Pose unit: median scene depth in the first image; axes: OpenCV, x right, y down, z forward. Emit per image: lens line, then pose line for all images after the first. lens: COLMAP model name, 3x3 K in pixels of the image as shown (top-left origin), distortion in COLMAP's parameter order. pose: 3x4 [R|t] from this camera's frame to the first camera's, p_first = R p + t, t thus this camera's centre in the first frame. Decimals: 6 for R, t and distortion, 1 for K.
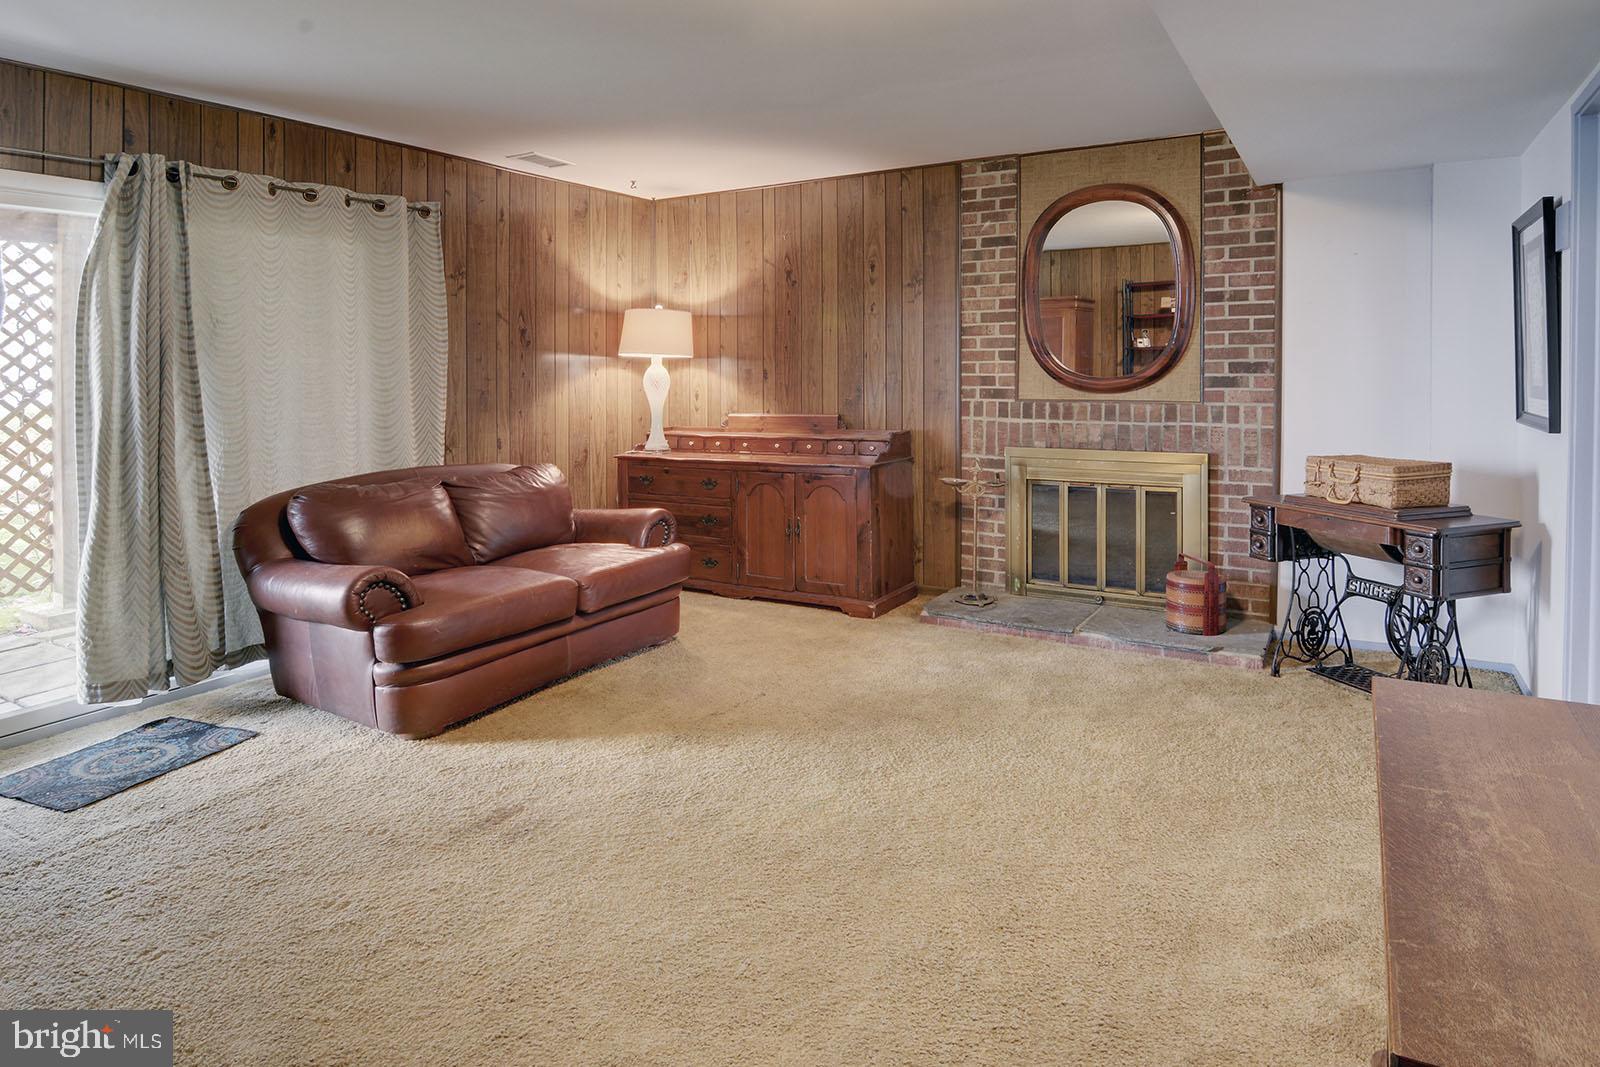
lens RADIAL K [[888.3, 0, 800.5], [0, 888.3, 441.4], [0, 0, 1]] dist [-0.000497, -0.000801]
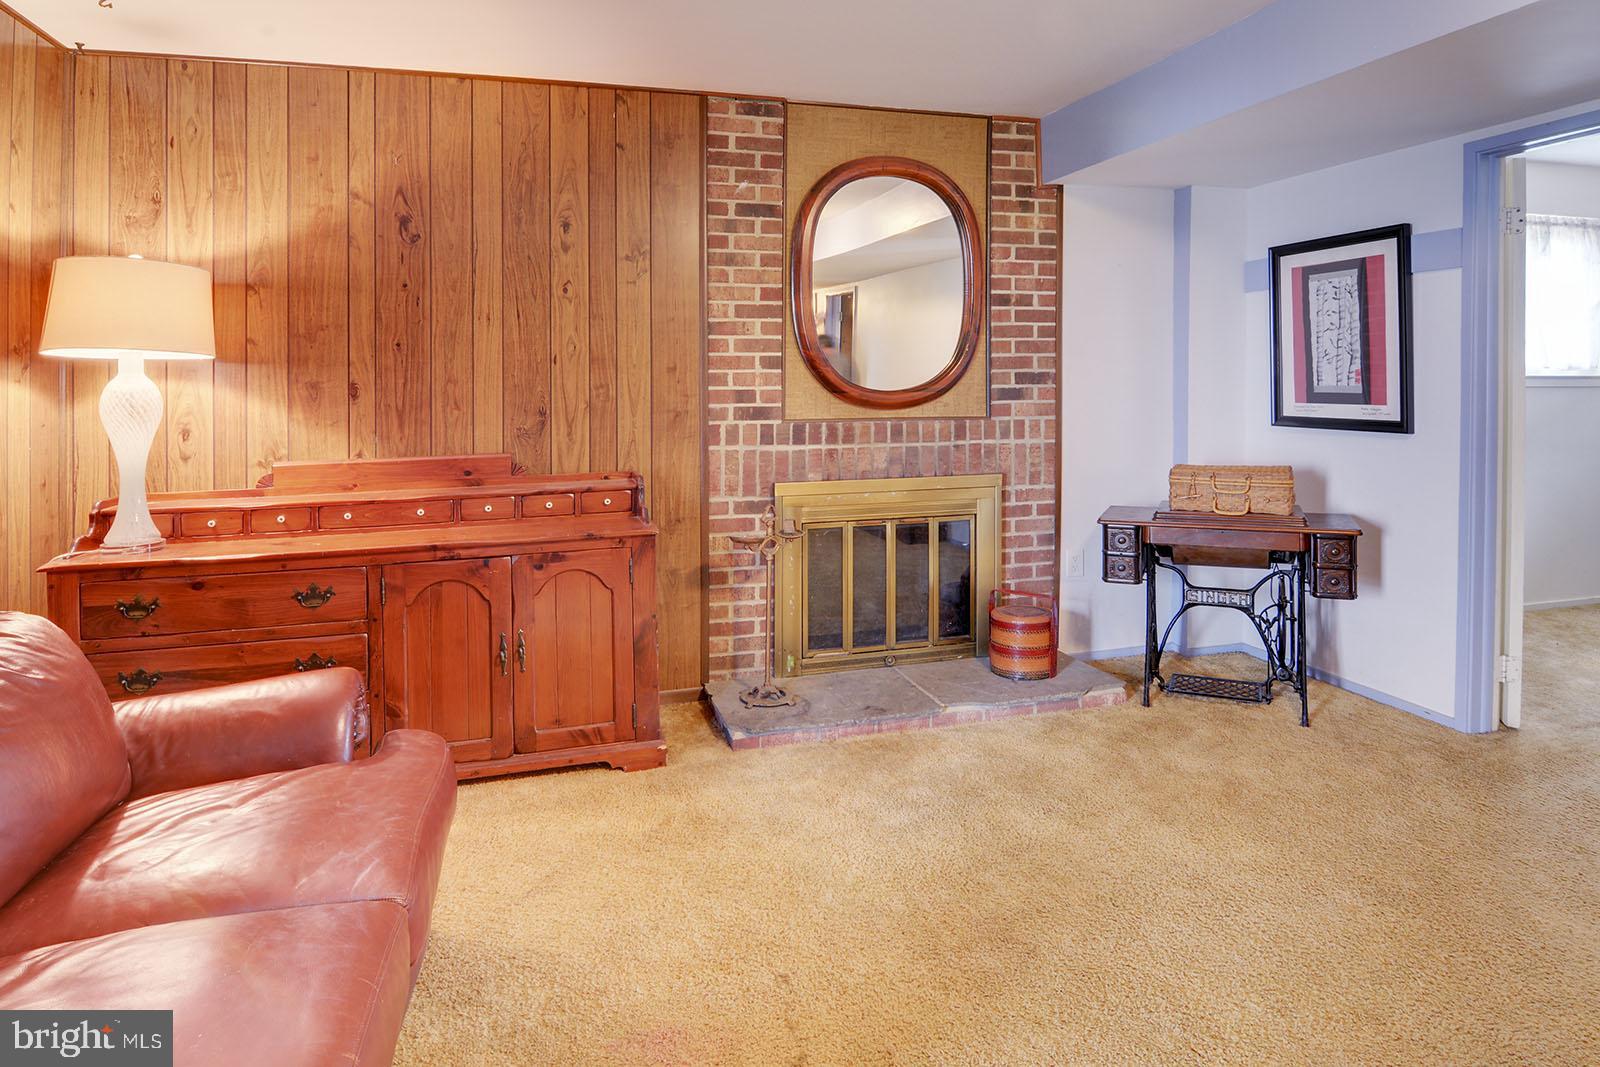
lens RADIAL K [[939.6, 0, 799.5], [0, 939.6, 427.4], [0, 0, 1]] dist [0.002325, -0.022922]
pose [[0.696334, -0.036550, 0.716786, -0.324135], [0.061674, 0.998056, -0.009021, -0.033045], [-0.715063, 0.050489, 0.697235, 0.429027]]
